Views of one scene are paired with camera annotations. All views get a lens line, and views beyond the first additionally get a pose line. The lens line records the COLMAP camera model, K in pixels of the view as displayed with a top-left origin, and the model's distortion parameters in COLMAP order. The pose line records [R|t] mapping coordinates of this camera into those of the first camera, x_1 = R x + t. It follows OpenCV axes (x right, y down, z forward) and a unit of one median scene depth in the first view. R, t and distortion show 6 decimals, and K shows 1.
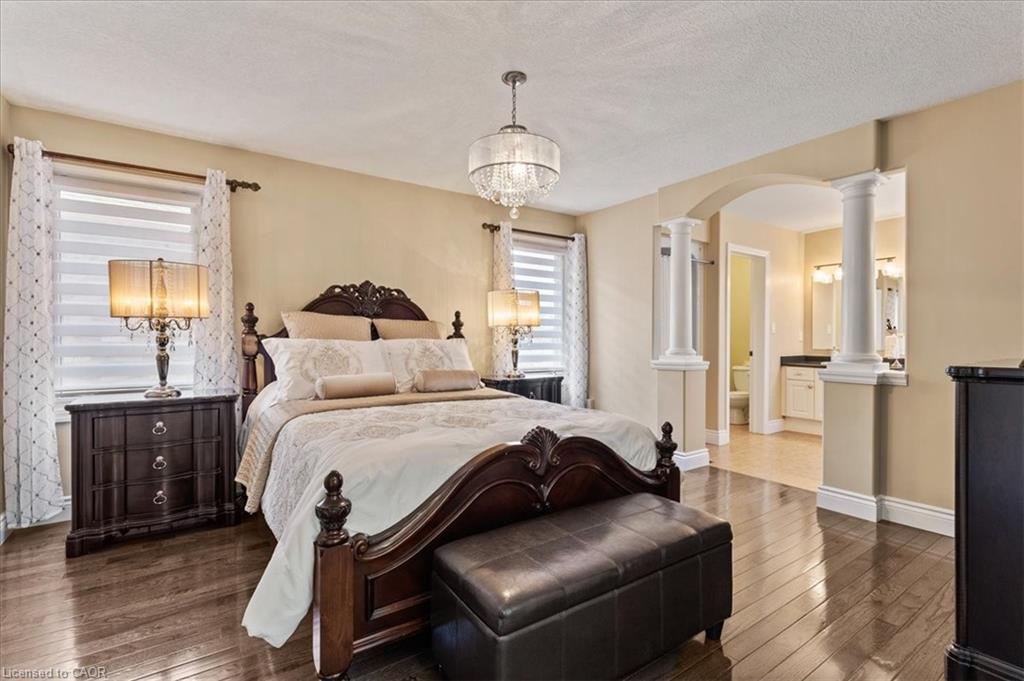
lens RADIAL K [[471.0, 0, 516.1], [0, 471.0, 341.6], [0, 0, 1]] dist [0.002425, -0.000497]
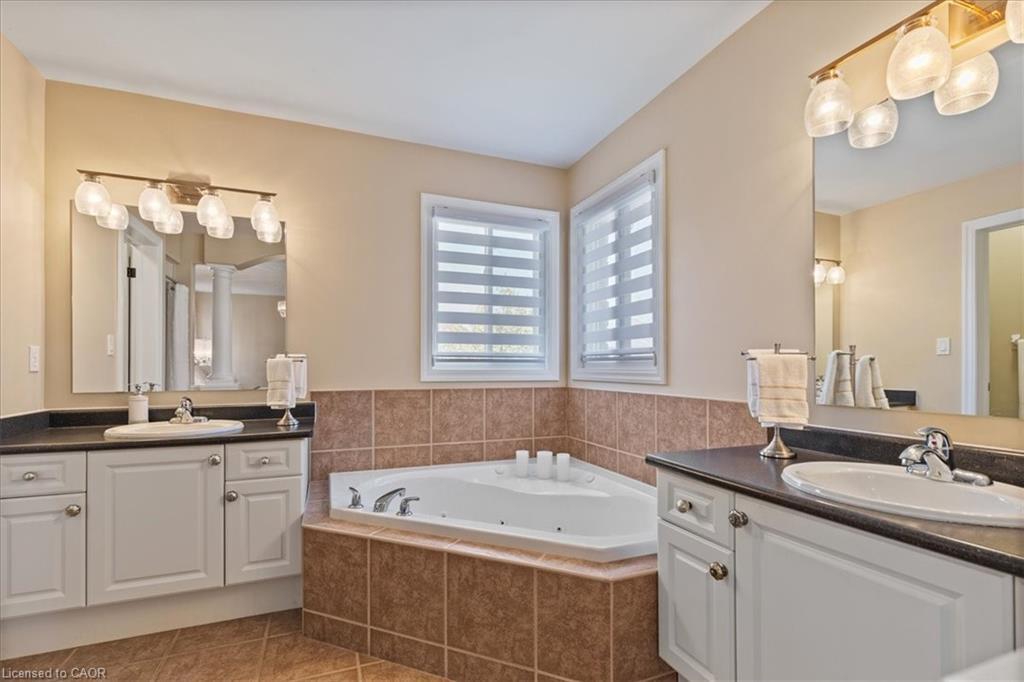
lens RADIAL K [[471.0, 0, 508.1], [0, 471.0, 364.1], [0, 0, 1]] dist [0.002425, -0.000497]
pose [[0.226860, 0.002377, 0.973925, 0.358524], [0.010057, 0.999938, -0.004783, -0.002283], [-0.973876, 0.010880, 0.226822, 0.604864]]
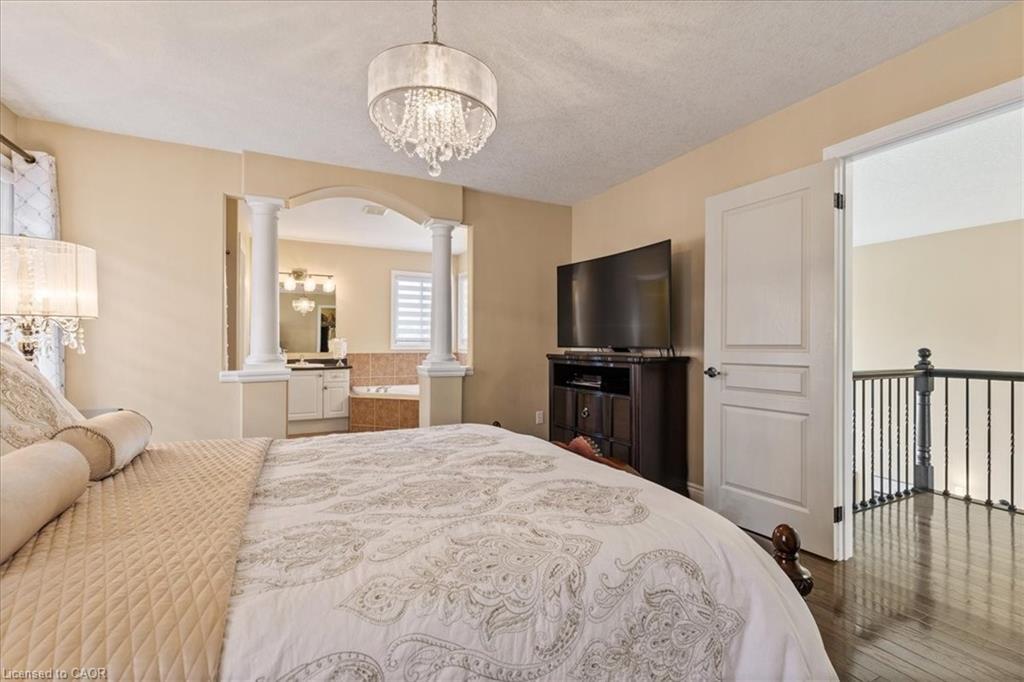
lens RADIAL K [[471.0, 0, 514.3], [0, 471.0, 338.0], [0, 0, 1]] dist [0.002425, -0.000497]
pose [[0.143218, 0.008651, 0.989653, -0.297934], [0.008153, 0.999918, -0.009921, -0.002404], [-0.989658, 0.009490, 0.143136, 0.333911]]
